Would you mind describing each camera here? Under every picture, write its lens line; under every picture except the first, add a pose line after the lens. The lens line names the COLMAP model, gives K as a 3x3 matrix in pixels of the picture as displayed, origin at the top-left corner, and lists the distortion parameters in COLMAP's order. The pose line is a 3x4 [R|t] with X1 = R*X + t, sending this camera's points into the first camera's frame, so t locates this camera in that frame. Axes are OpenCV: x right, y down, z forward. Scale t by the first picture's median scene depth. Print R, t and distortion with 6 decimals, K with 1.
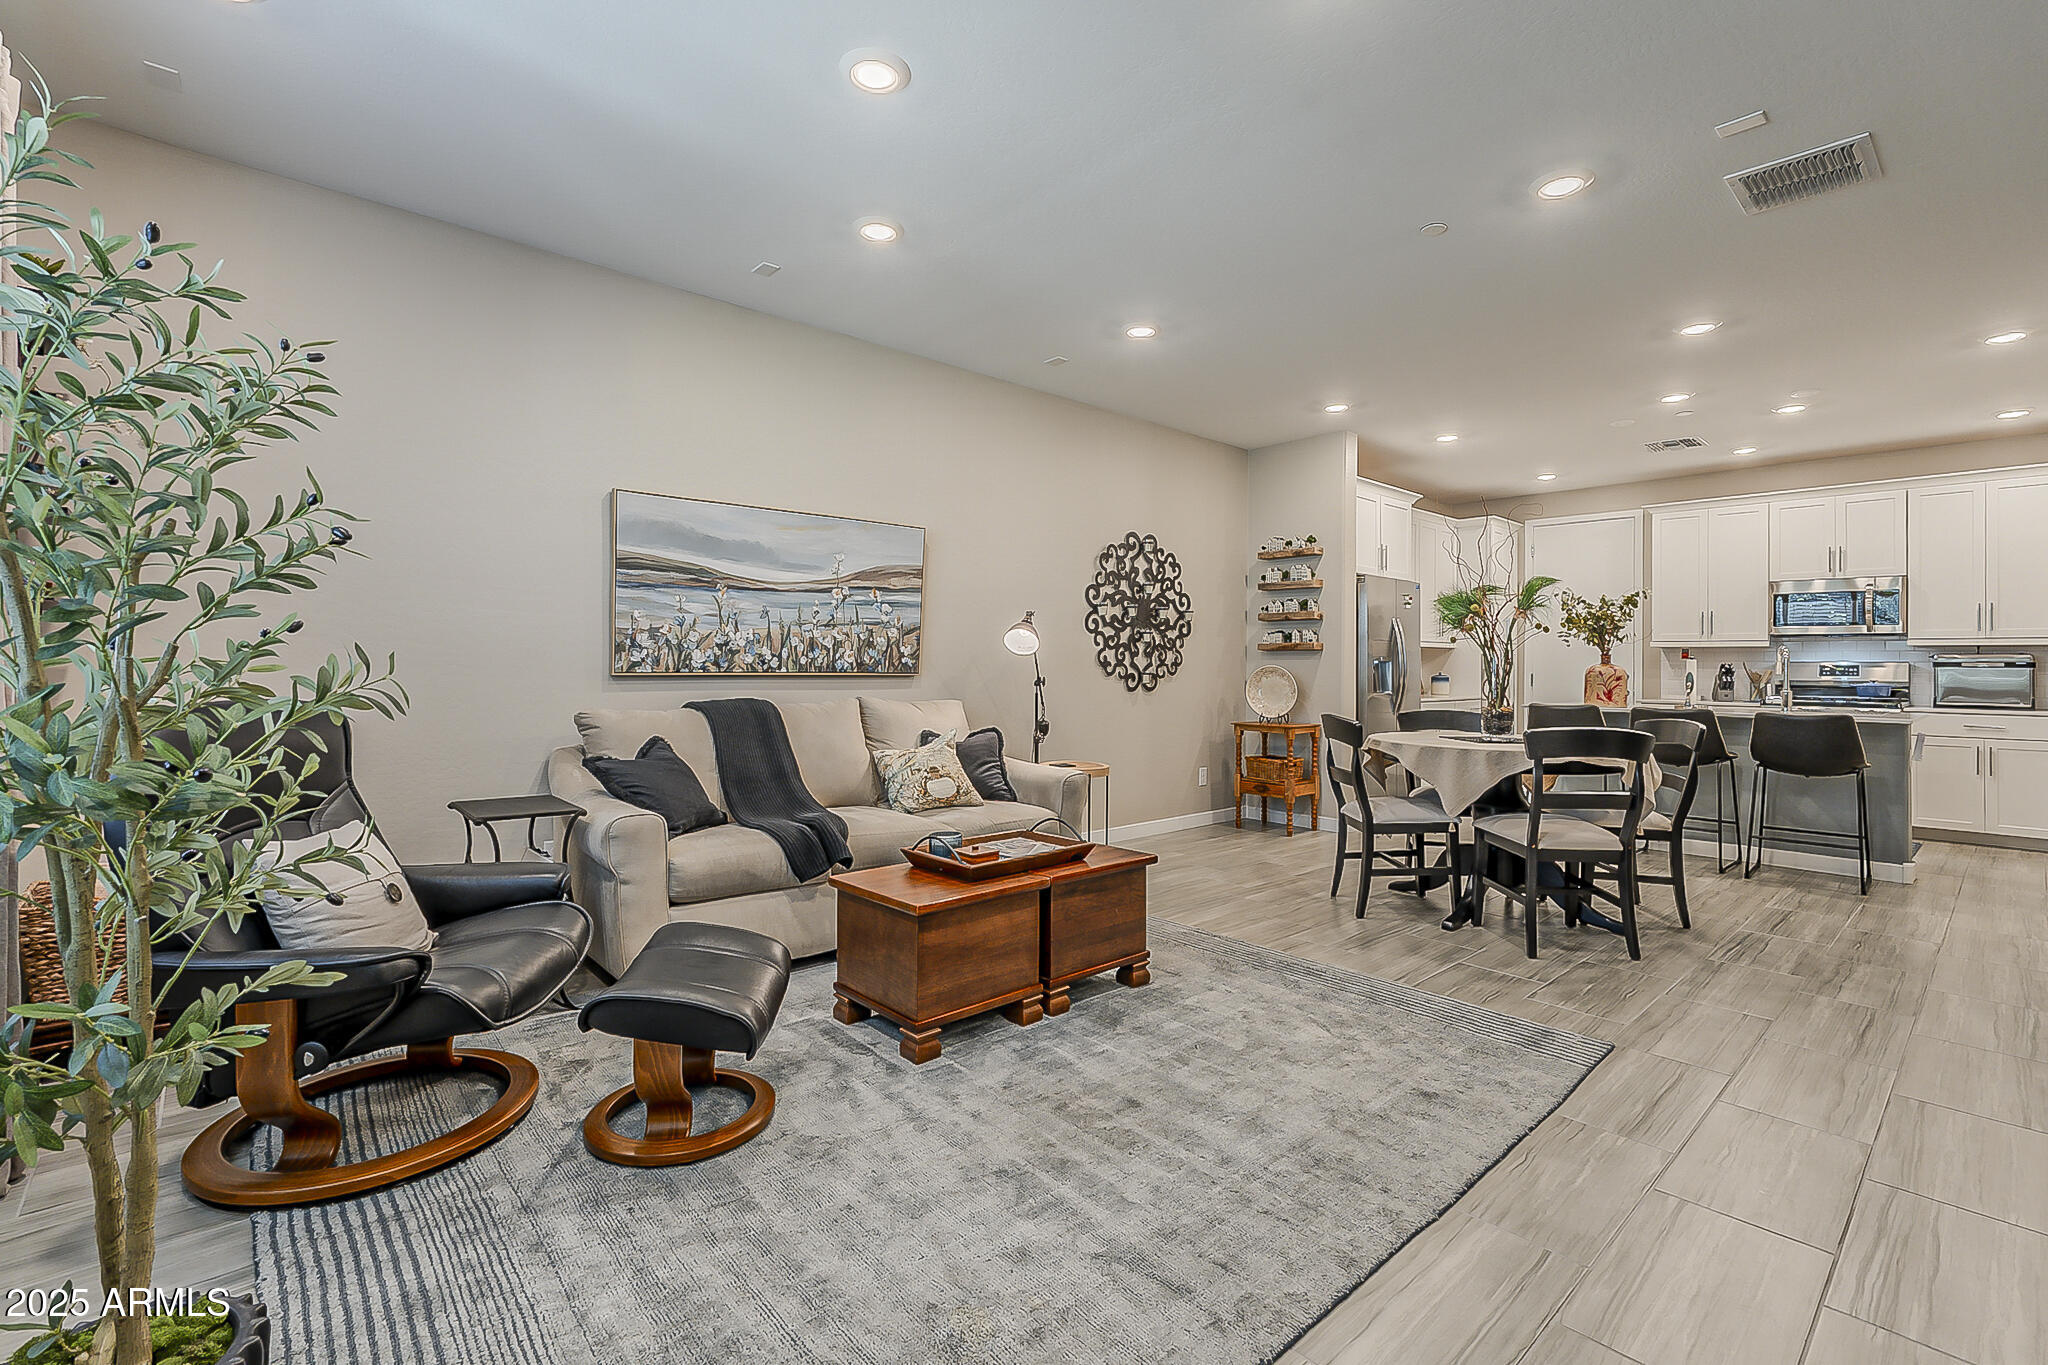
lens RADIAL K [[908.5, 0, 1029.4], [0, 908.5, 664.8], [0, 0, 1]] dist [-0.001952, -0.000404]
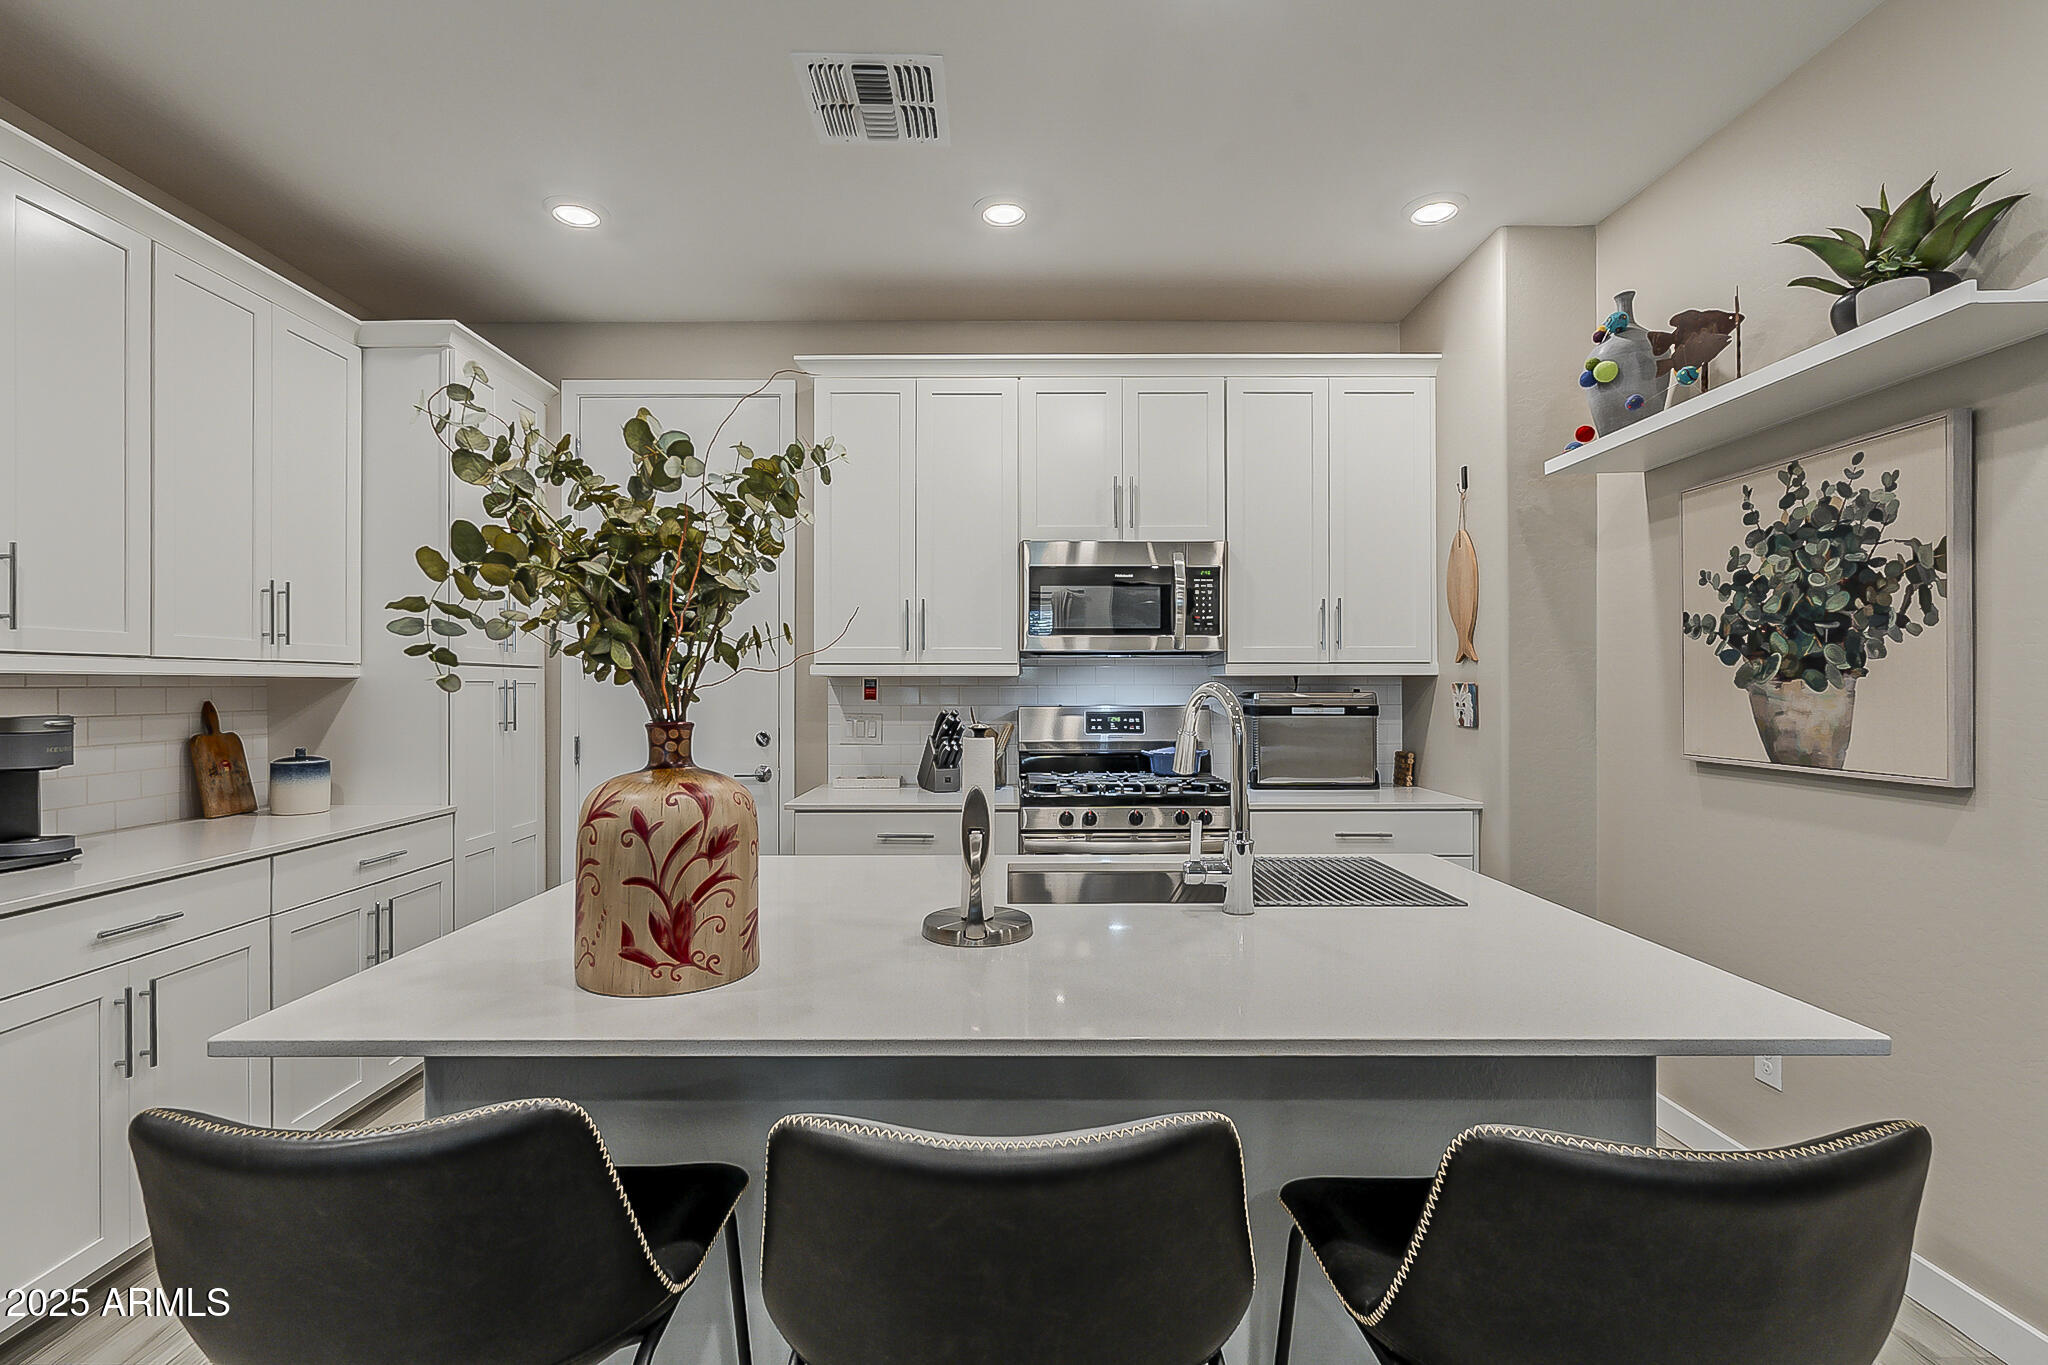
lens RADIAL K [[946.6, 0, 1024.0], [0, 946.6, 682.5], [0, 0, 1]] dist [0.000101, 0.000005]
pose [[0.659171, -0.005573, 0.751972, 0.480041], [0.006005, 0.999980, 0.002146, -0.019167], [-0.751969, 0.003101, 0.659191, 0.726774]]
